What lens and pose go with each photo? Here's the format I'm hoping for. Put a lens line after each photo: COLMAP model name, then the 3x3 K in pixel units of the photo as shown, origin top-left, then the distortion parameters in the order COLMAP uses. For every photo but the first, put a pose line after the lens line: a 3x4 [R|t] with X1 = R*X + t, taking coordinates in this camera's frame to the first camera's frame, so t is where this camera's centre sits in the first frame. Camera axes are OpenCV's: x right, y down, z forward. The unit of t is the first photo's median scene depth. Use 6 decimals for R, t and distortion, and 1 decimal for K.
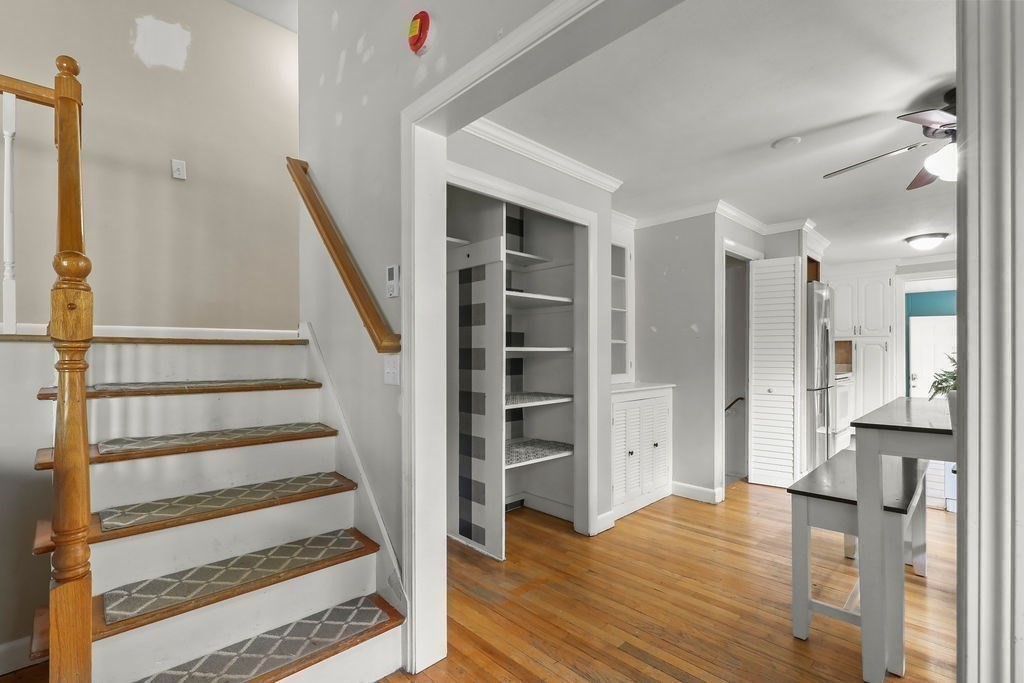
lens RADIAL K [[465.8, 0, 512.6], [0, 465.8, 352.4], [0, 0, 1]] dist [-0.003428, 0.001222]
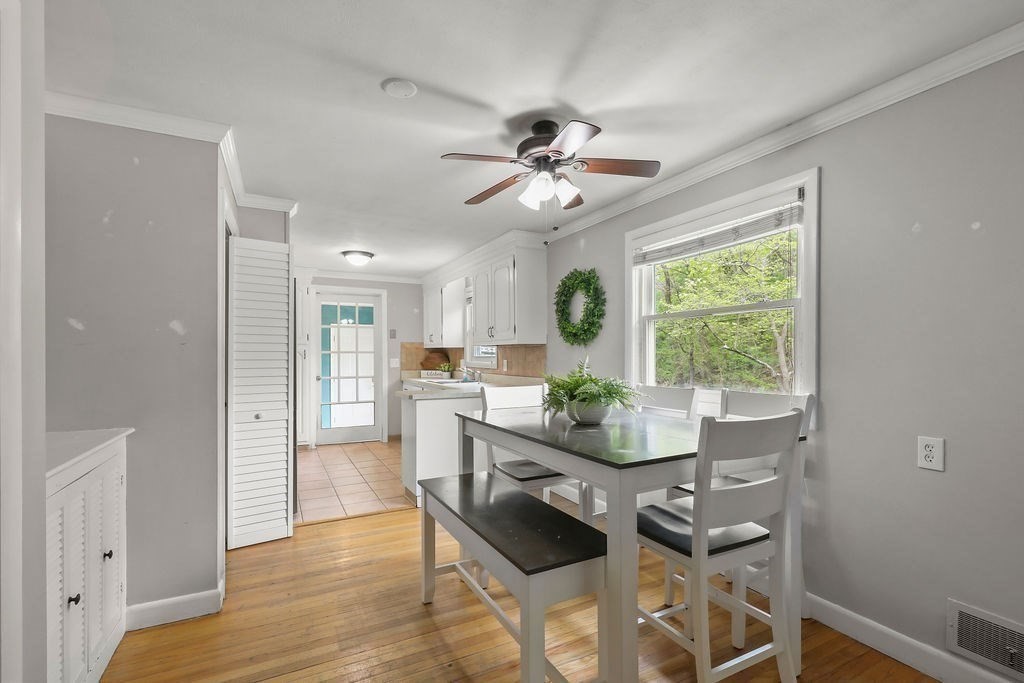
lens RADIAL K [[465.8, 0, 517.7], [0, 465.8, 354.5], [0, 0, 1]] dist [-0.003428, 0.001222]
pose [[0.286325, 0.001232, 0.958132, -0.045563], [-0.001642, 0.999998, -0.000796, -0.017353], [-0.958131, -0.001345, 0.286326, 0.400908]]
